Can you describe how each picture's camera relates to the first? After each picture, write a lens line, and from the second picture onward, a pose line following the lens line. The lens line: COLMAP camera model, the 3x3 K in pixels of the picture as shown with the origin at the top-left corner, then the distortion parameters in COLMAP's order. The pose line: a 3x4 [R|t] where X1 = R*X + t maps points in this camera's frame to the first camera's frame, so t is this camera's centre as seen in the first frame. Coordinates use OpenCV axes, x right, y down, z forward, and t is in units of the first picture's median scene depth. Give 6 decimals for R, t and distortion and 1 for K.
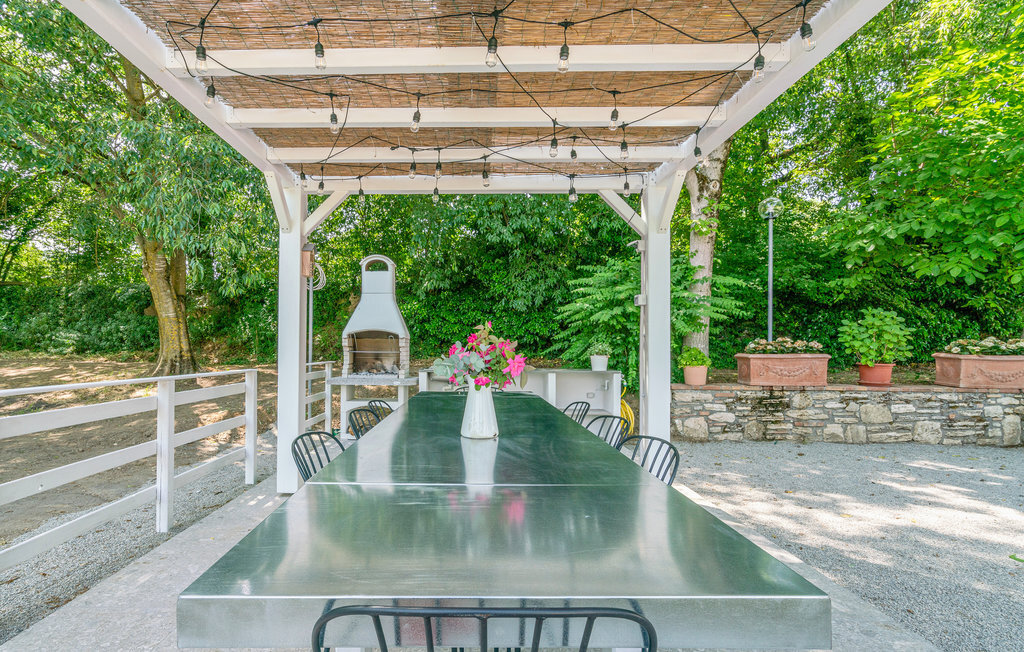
lens RADIAL K [[473.4, 0, 513.3], [0, 473.4, 342.2], [0, 0, 1]] dist [-0.006433, 0.000730]
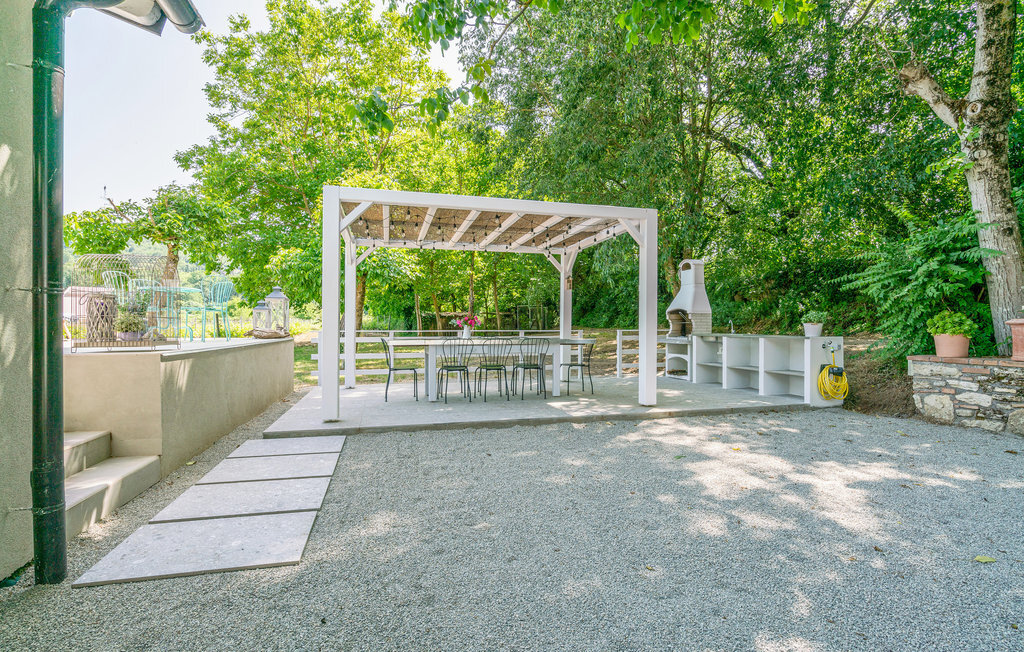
lens RADIAL K [[473.4, 0, 516.1], [0, 473.4, 331.6], [0, 0, 1]] dist [-0.006433, 0.000730]
pose [[0.288718, 0.004286, -0.957405, 0.982876], [0.004392, 0.999974, 0.005801, 0.037509], [0.957404, -0.005880, 0.288692, 0.029956]]
